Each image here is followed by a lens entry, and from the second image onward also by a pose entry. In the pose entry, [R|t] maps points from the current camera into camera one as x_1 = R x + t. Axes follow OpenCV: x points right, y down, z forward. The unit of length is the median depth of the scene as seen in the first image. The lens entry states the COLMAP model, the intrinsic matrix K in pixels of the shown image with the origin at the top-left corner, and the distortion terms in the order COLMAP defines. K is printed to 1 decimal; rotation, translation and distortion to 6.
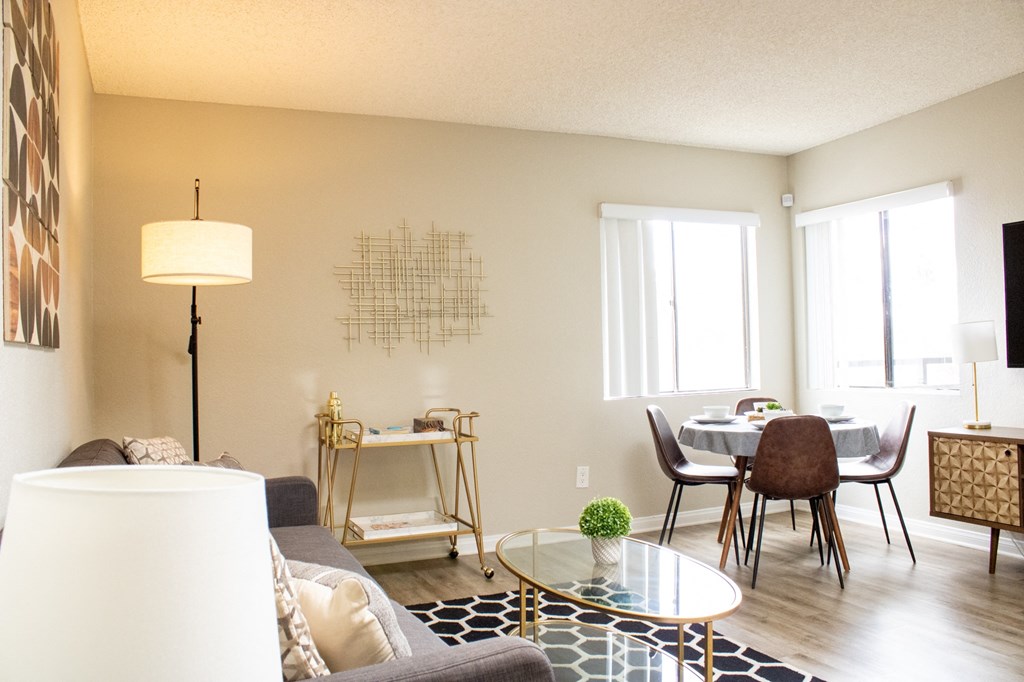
lens RADIAL K [[831.5, 0, 521.3], [0, 831.5, 337.8], [0, 0, 1]] dist [-0.166917, 0.145051]
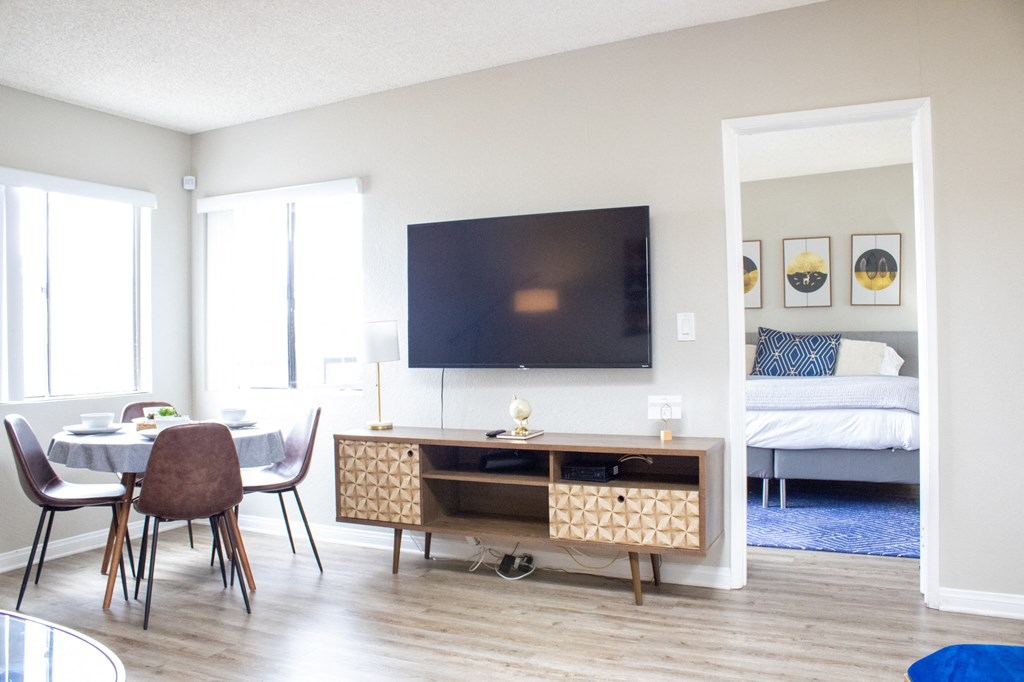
lens RADIAL K [[831.5, 0, 521.3], [0, 831.5, 337.8], [0, 0, 1]] dist [-0.166917, 0.145051]
pose [[0.758453, 0.016500, 0.651518, 0.033988], [-0.018204, 0.999826, -0.004128, 0.001318], [-0.651473, -0.008730, 0.758622, 0.107817]]
